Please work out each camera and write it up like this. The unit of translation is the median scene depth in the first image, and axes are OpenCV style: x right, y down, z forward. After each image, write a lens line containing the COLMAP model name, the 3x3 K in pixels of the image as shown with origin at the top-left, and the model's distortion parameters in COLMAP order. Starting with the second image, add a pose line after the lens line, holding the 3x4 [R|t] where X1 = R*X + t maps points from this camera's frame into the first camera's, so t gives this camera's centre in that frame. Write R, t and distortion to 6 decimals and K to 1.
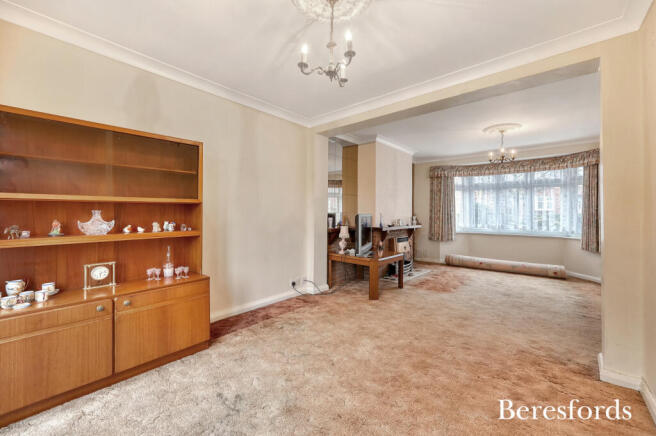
lens RADIAL K [[266.7, 0, 332.3], [0, 266.7, 216.7], [0, 0, 1]] dist [0.004723, -0.000946]
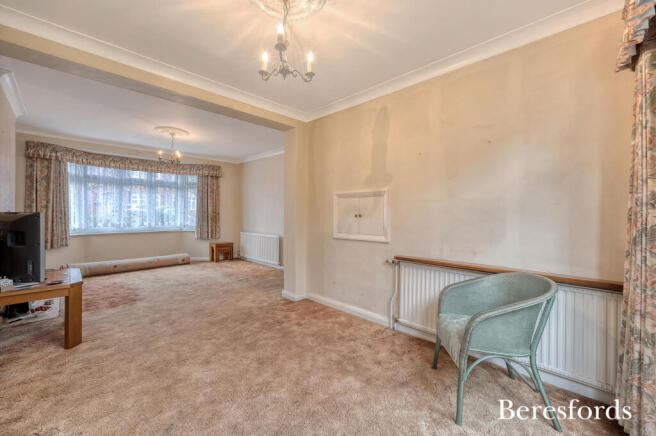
lens RADIAL K [[266.7, 0, 332.2], [0, 266.7, 213.0], [0, 0, 1]] dist [0.004723, -0.000946]
pose [[0.056433, -0.006293, 0.998387, -0.415936], [0.008086, 0.999950, 0.005846, -0.005895], [-0.998374, 0.007743, 0.056481, 0.319543]]
